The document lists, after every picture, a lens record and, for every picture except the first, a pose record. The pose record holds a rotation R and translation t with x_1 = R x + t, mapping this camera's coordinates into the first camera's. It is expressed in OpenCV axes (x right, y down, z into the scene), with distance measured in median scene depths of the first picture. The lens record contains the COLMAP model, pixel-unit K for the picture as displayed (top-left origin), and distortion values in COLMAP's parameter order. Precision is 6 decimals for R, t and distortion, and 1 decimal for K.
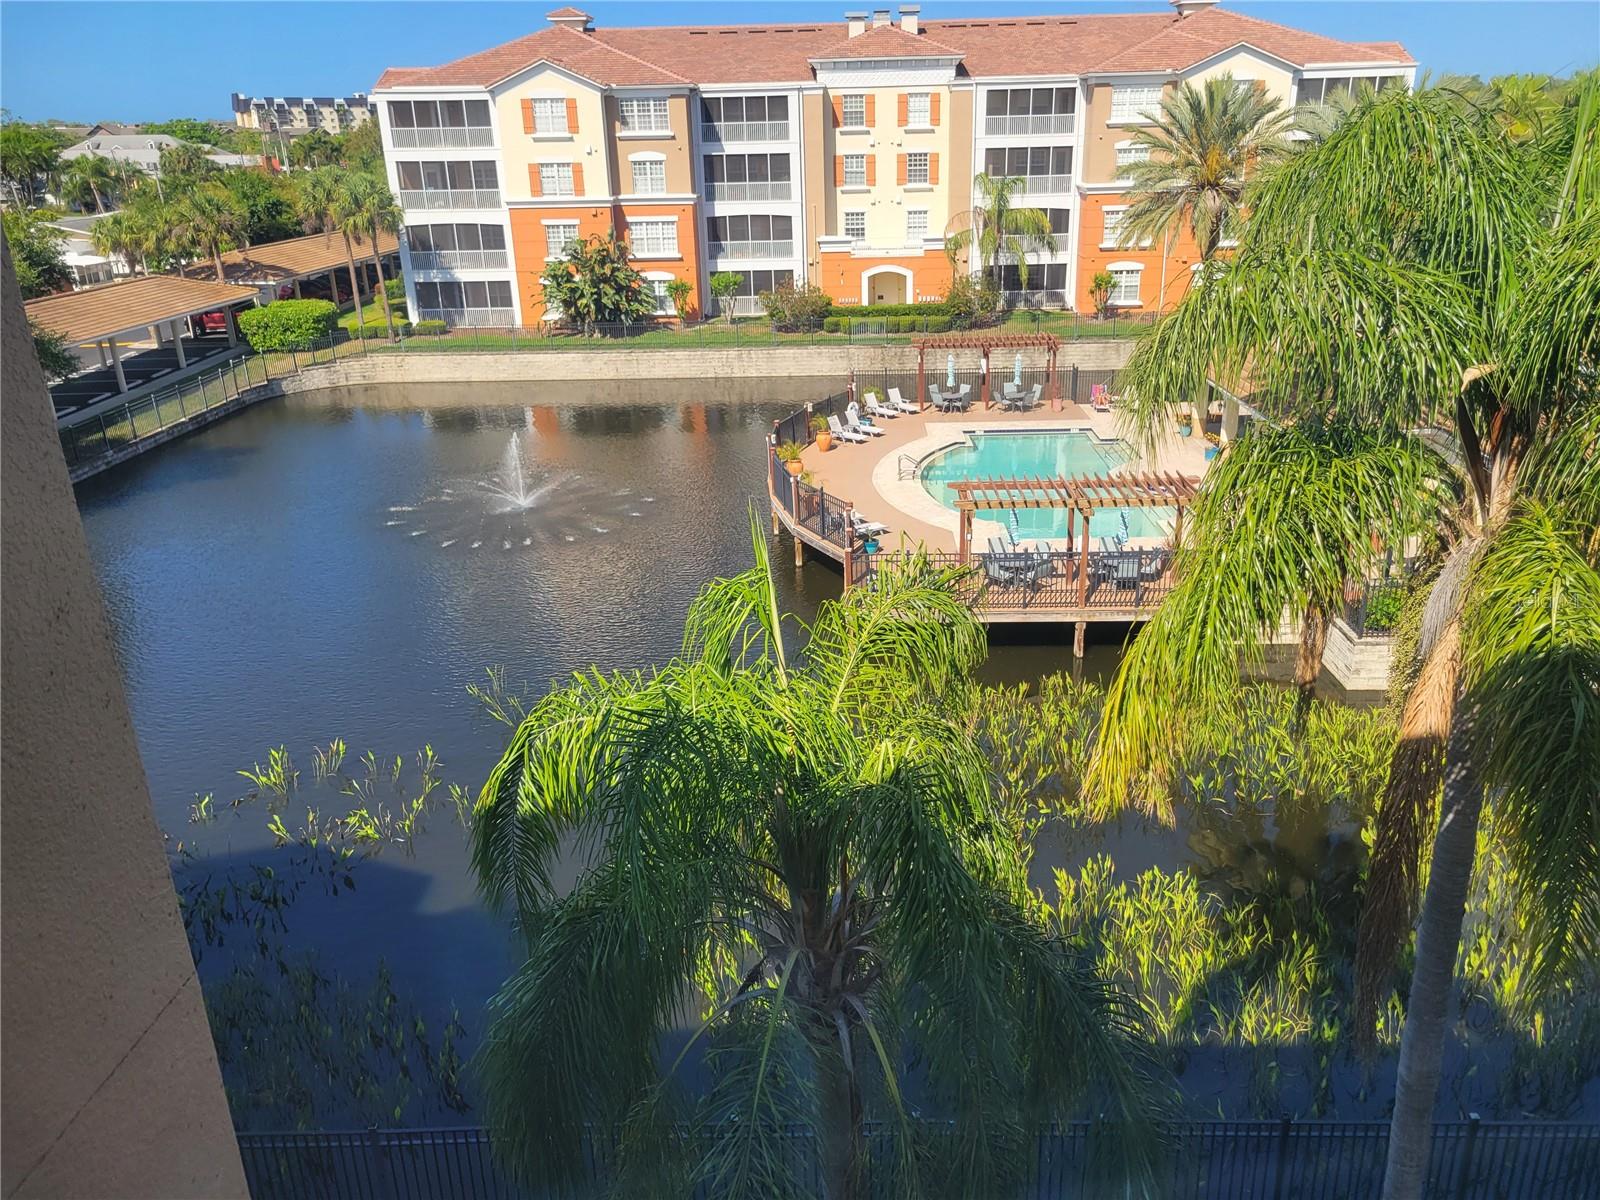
lens RADIAL K [[1203.9, 0, 806.4], [0, 1203.9, 587.0], [0, 0, 1]] dist [0.046891, -0.028830]
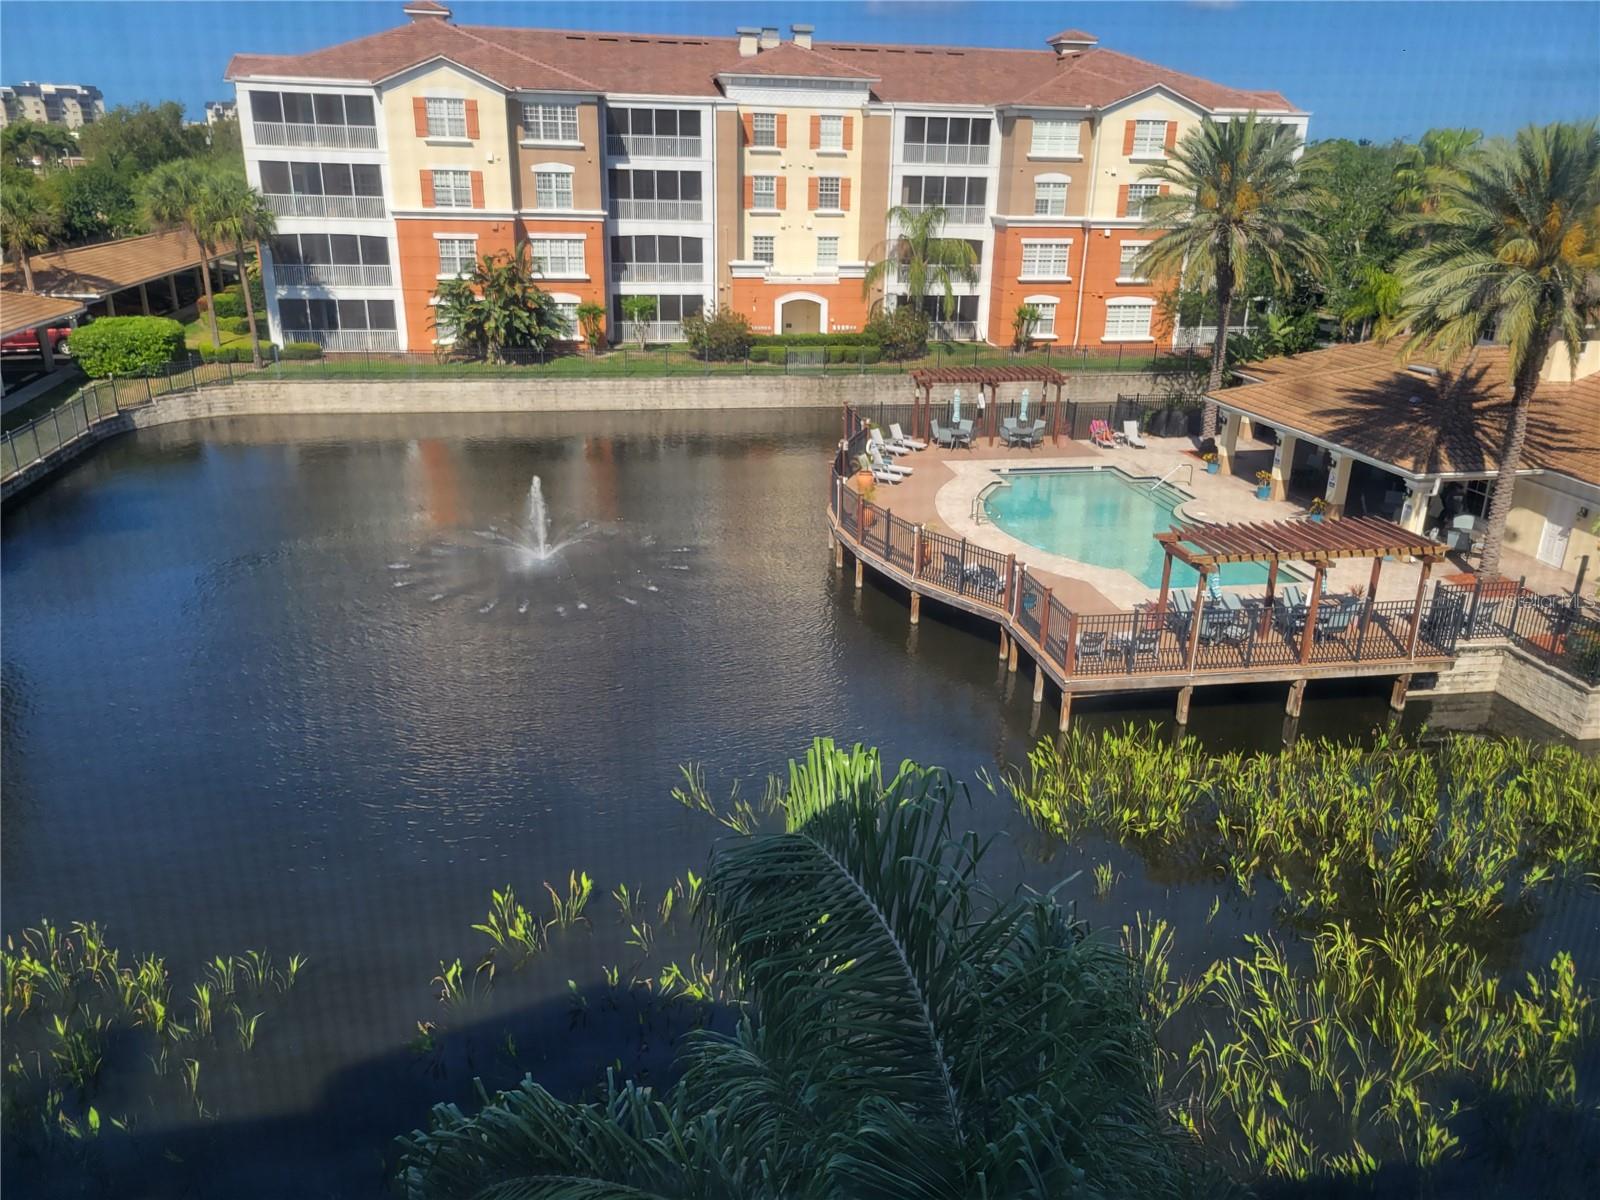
lens RADIAL K [[1203.9, 0, 809.6], [0, 1203.9, 602.5], [0, 0, 1]] dist [0.046891, -0.028830]
pose [[0.976982, -0.031704, 0.210952, -0.144545], [0.033138, 0.999445, -0.003263, -0.017211], [-0.210732, 0.010178, 0.977491, 0.064916]]
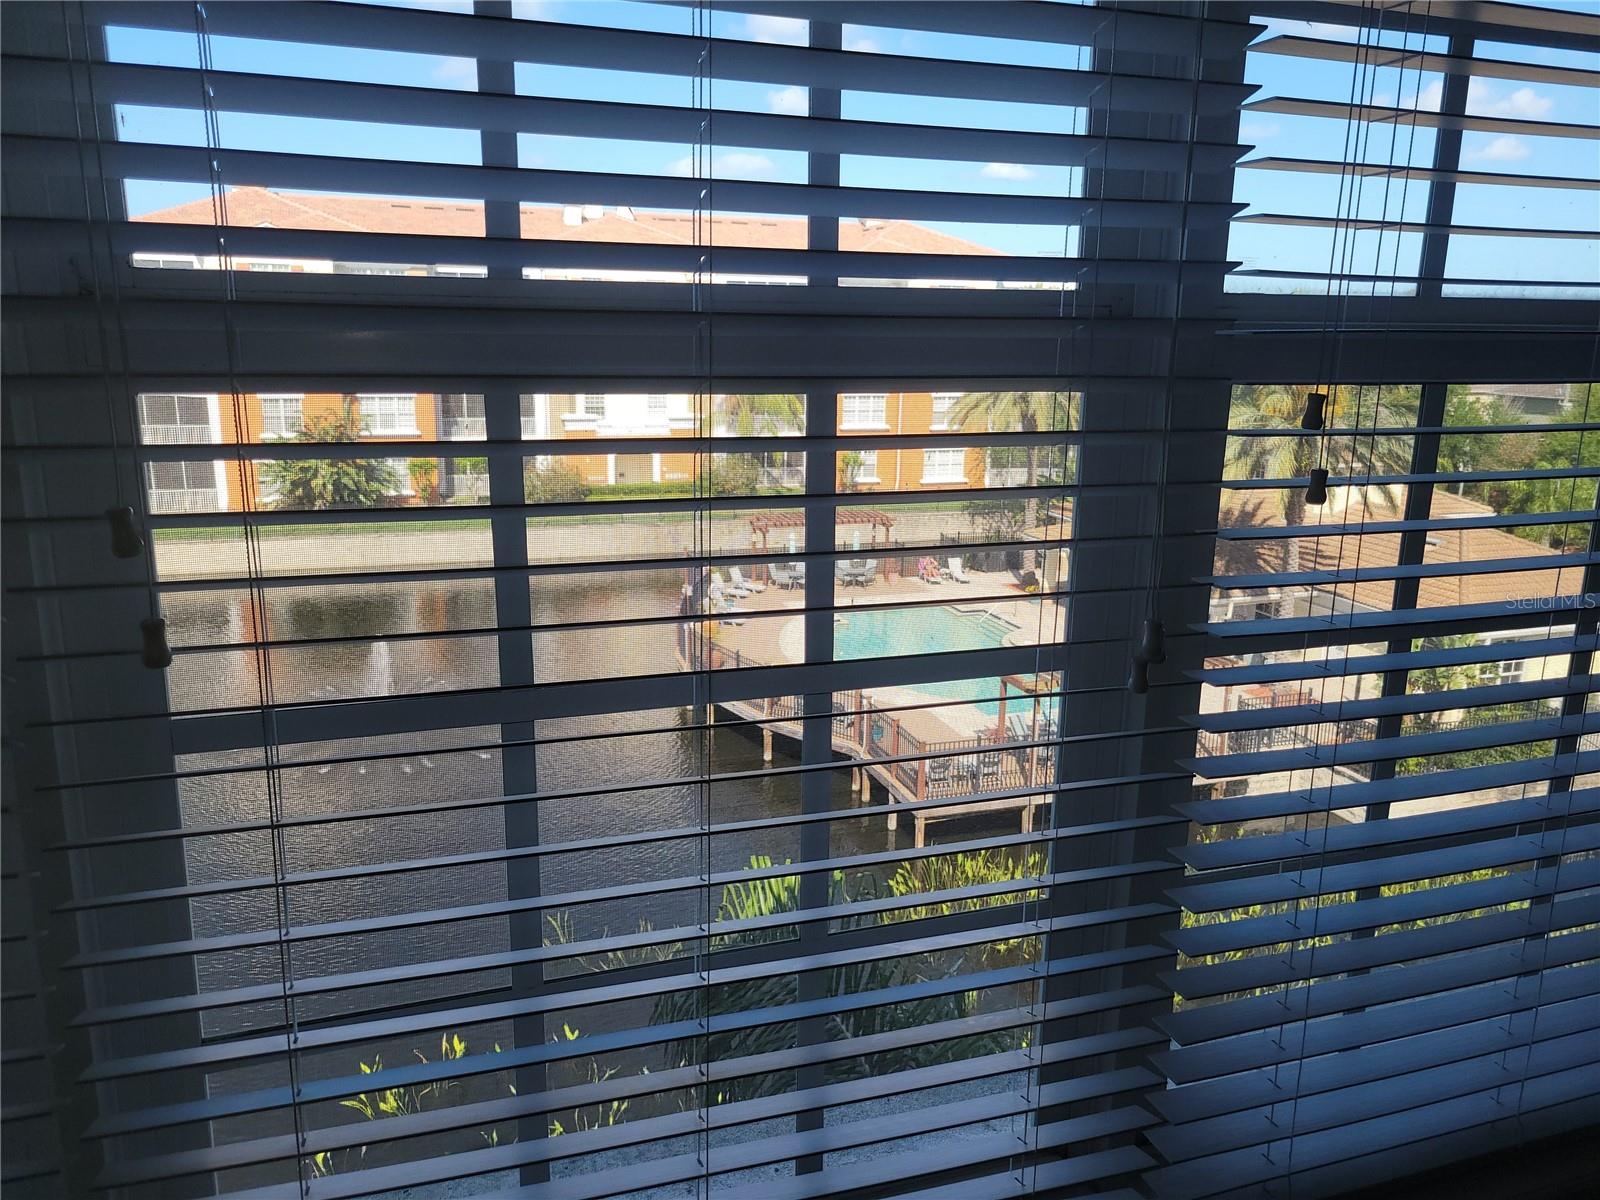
lens RADIAL K [[1203.9, 0, 812.6], [0, 1203.9, 590.9], [0, 0, 1]] dist [0.046891, -0.028830]
pose [[0.935384, -0.039334, 0.351440, -0.155694], [0.086614, 0.989008, -0.119836, -0.017060], [-0.342863, 0.142533, 0.928509, 0.052464]]
